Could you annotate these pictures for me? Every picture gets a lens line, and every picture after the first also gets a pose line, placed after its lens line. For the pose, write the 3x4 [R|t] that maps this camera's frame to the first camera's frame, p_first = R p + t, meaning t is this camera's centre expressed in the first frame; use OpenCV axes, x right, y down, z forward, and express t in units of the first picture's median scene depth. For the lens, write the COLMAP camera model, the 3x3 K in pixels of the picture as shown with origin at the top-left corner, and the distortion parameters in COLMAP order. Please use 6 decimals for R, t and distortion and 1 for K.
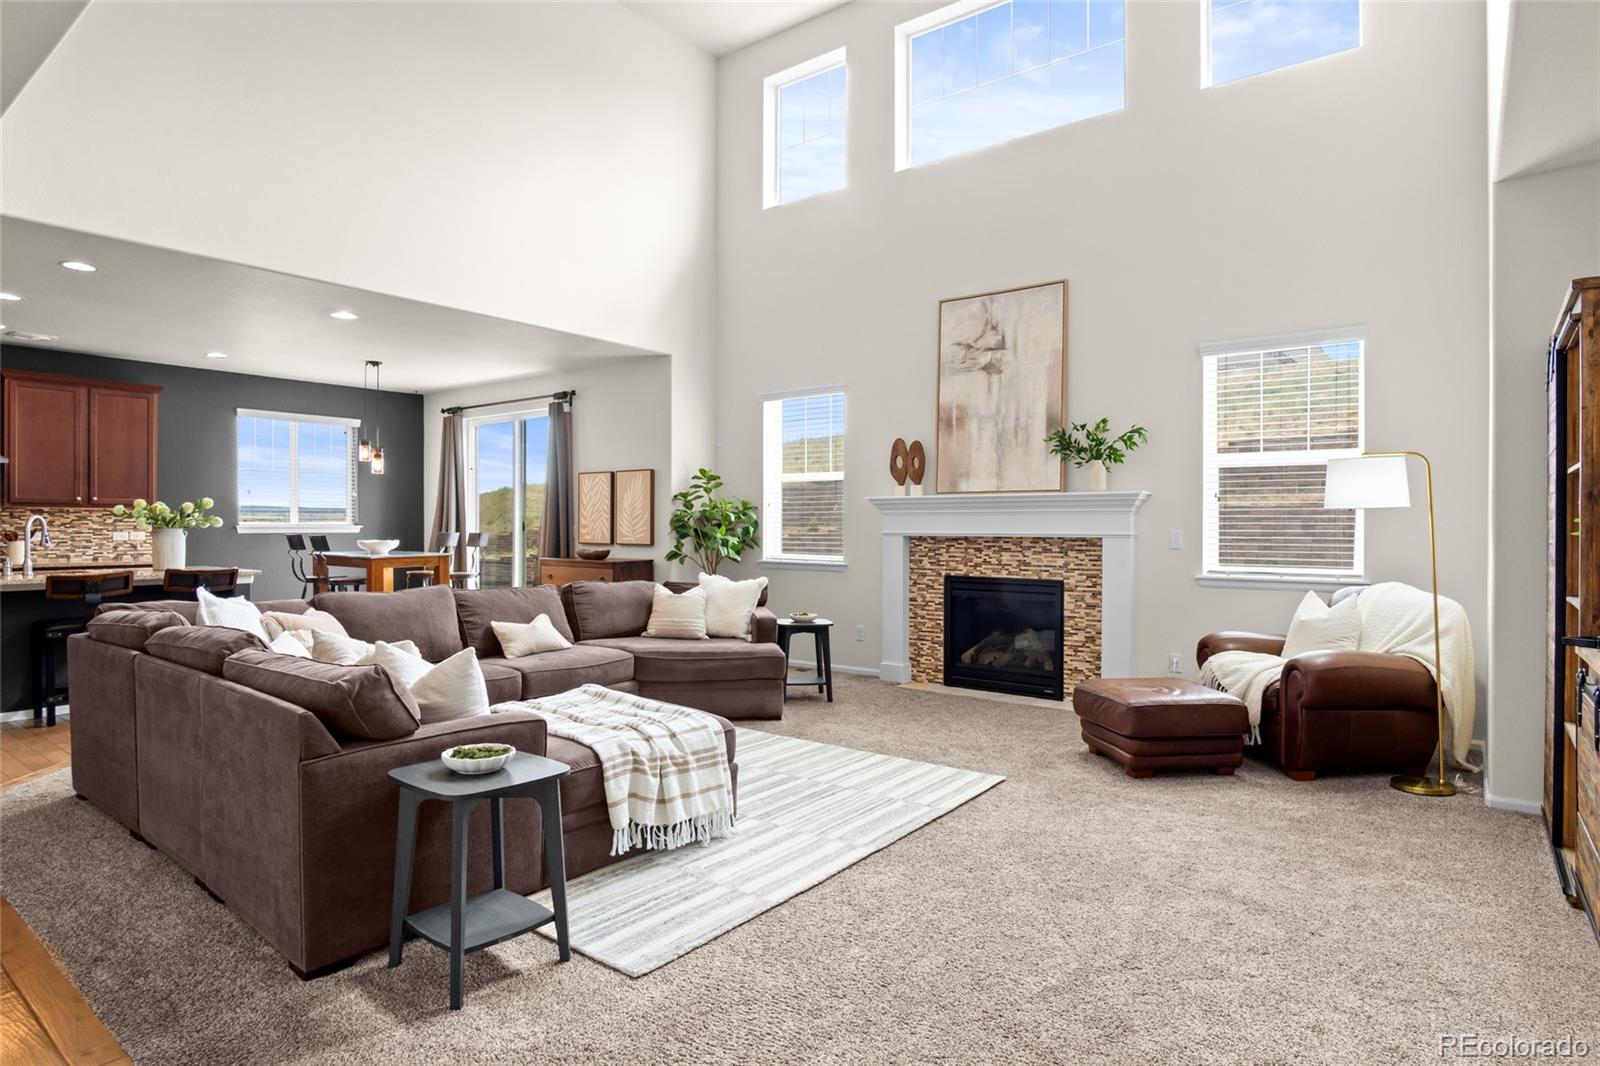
lens RADIAL K [[868.6, 0, 799.5], [0, 868.6, 530.5], [0, 0, 1]] dist [-0.031324, 0.006058]
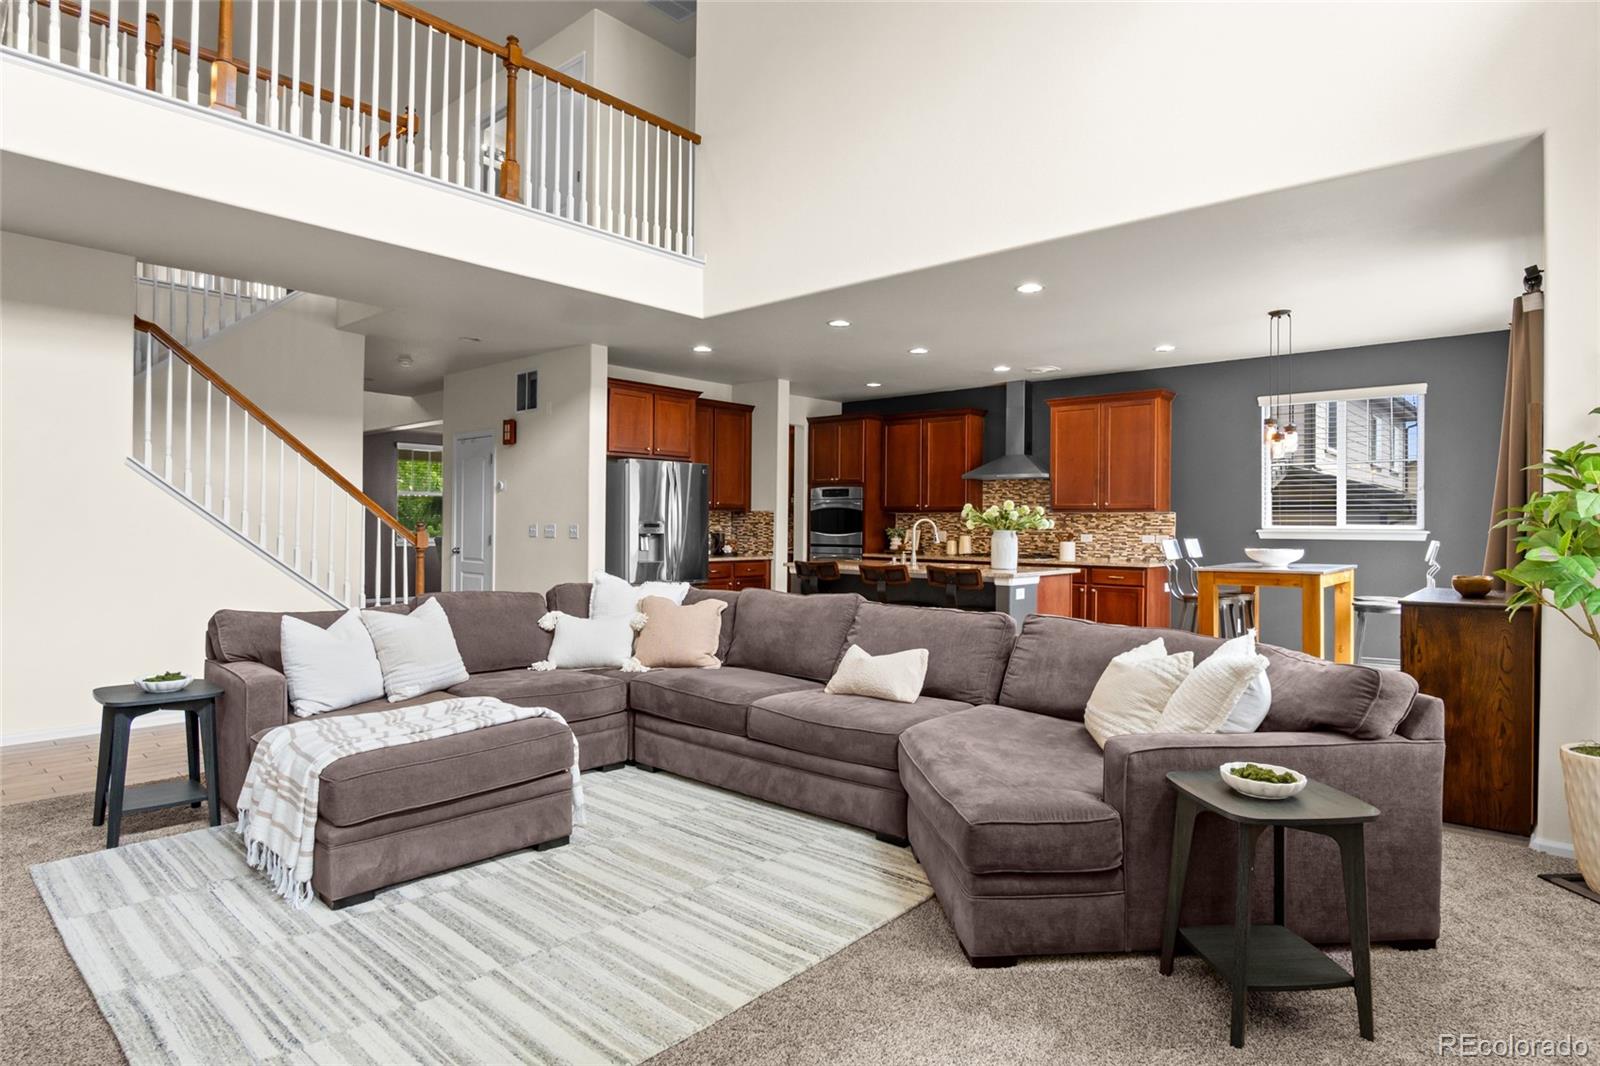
lens RADIAL K [[868.6, 0, 799.2], [0, 868.6, 526.8], [0, 0, 1]] dist [-0.031324, 0.006058]
pose [[-0.070627, -0.002429, -0.997500, 0.305898], [-0.013024, 0.999914, -0.001512, -0.001531], [0.997418, 0.012884, -0.070652, 0.684856]]
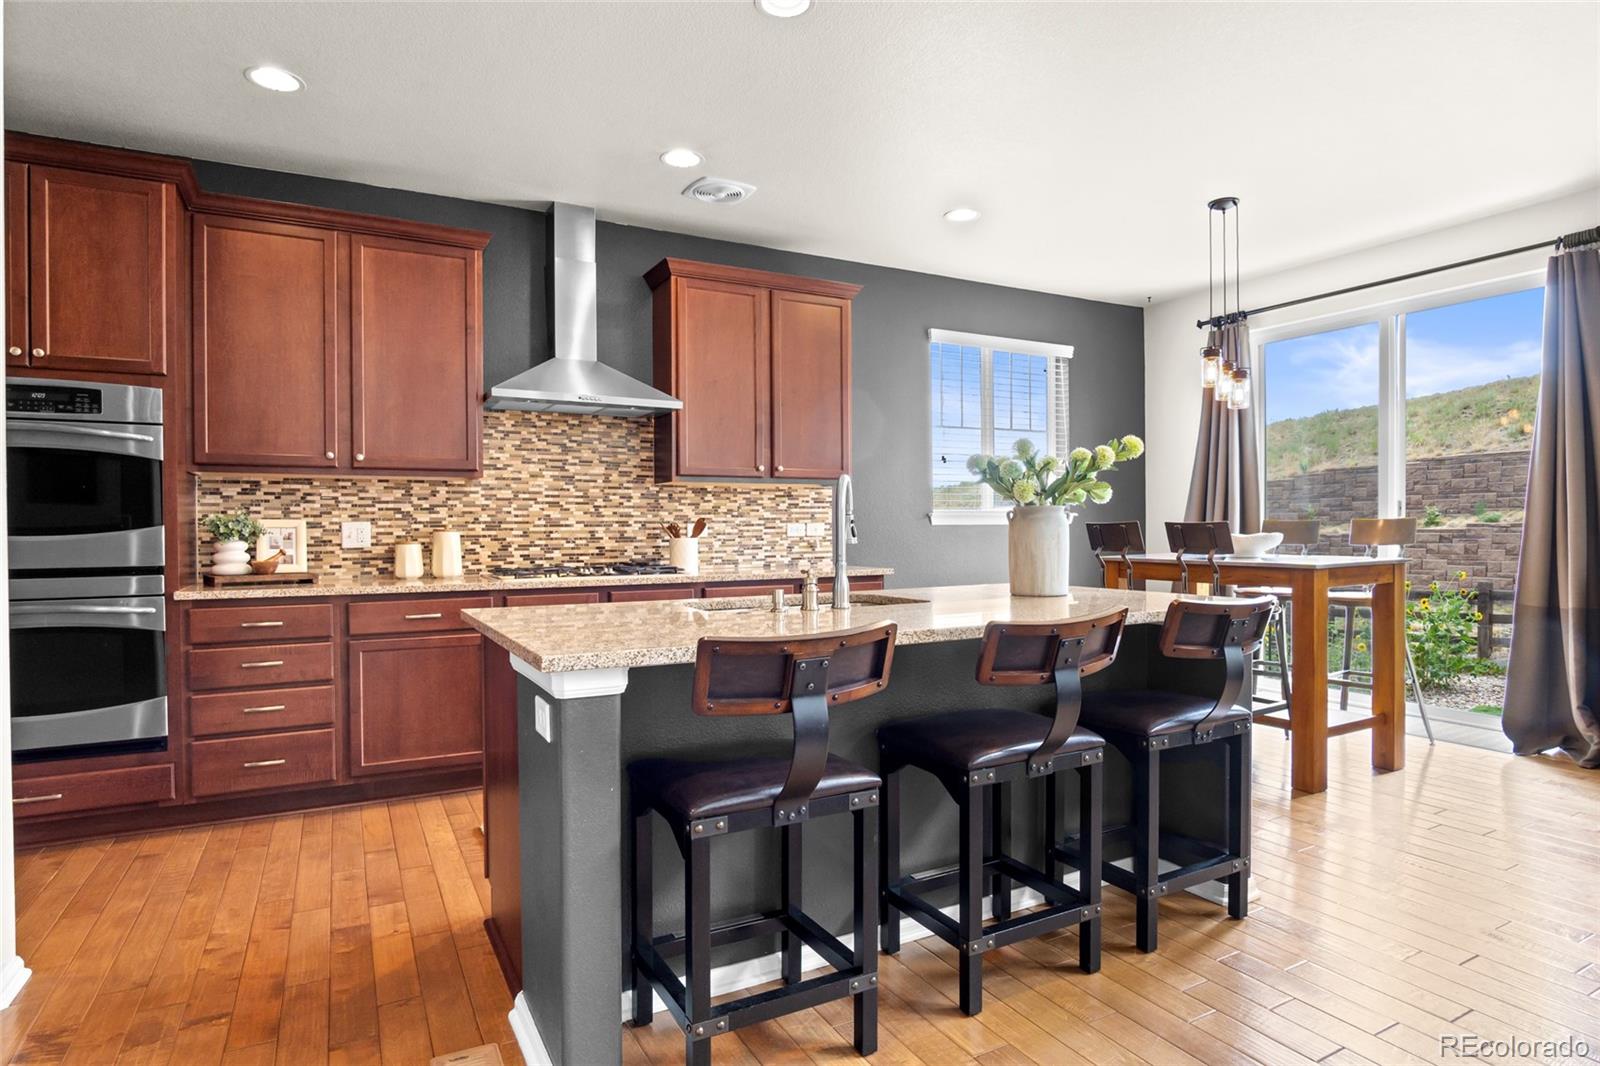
lens RADIAL K [[868.6, 0, 801.0], [0, 868.6, 528.9], [0, 0, 1]] dist [-0.031324, 0.006058]
pose [[0.912886, -0.004437, -0.408191, -0.556590], [0.005643, 0.999983, 0.001749, 0.005027], [0.408177, -0.003900, 0.912895, 0.431433]]
